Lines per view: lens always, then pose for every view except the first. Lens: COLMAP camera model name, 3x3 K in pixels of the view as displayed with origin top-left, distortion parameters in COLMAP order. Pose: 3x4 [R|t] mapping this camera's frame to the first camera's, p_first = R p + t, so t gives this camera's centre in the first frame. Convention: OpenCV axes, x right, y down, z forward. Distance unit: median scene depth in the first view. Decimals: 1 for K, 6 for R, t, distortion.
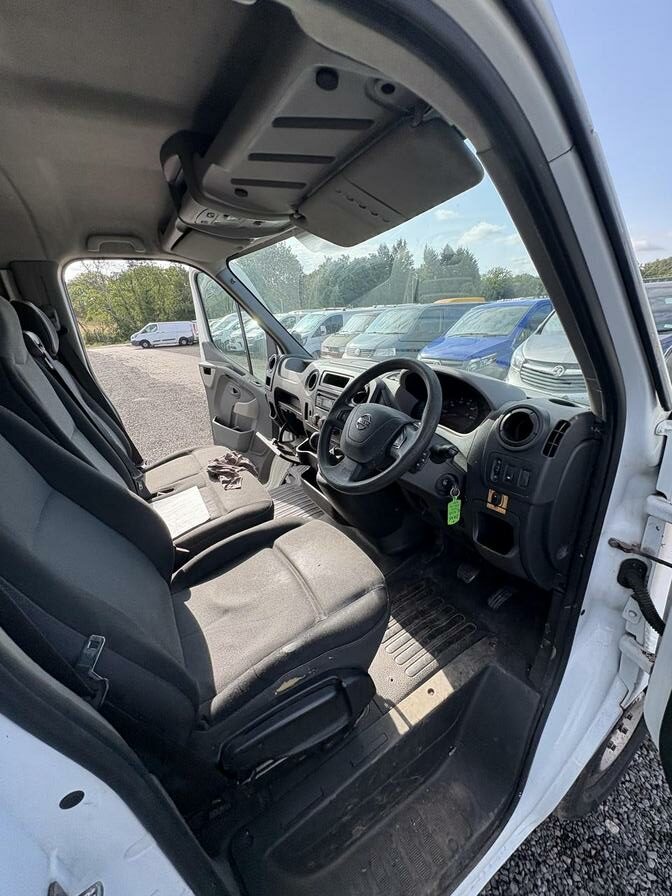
lens RADIAL K [[356.8, 0, 336.0], [0, 356.8, 448.0], [0, 0, 1]] dist [-0.002141, -0.000158]
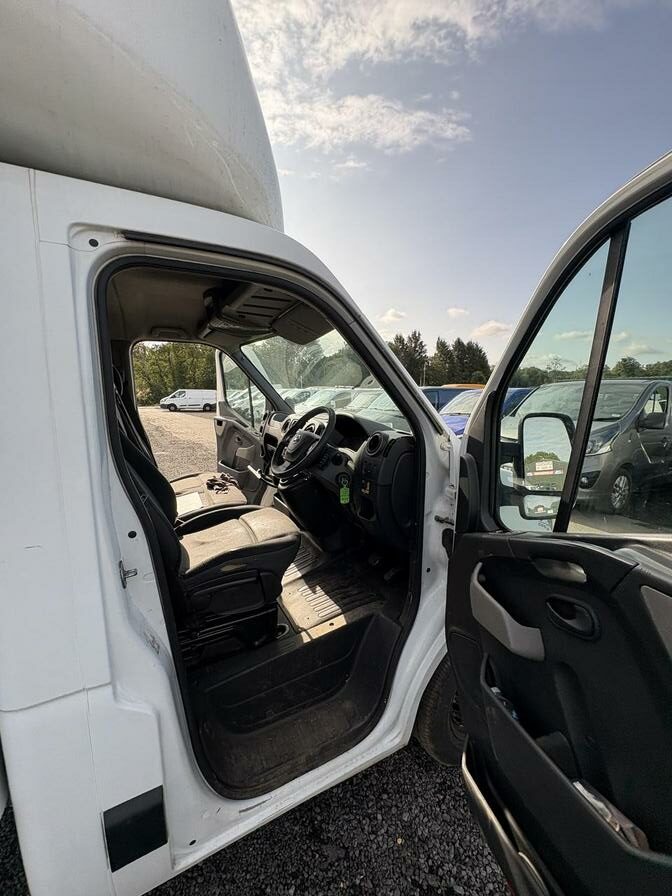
lens RADIAL K [[354.0, 0, 335.7], [0, 354.0, 451.6], [0, 0, 1]] dist [-0.000090, 0.000035]
pose [[0.997213, 0.064483, -0.037524, 0.205167], [-0.070460, 0.979338, -0.189560, 0.180941], [0.024525, 0.191676, 0.981152, -0.410202]]
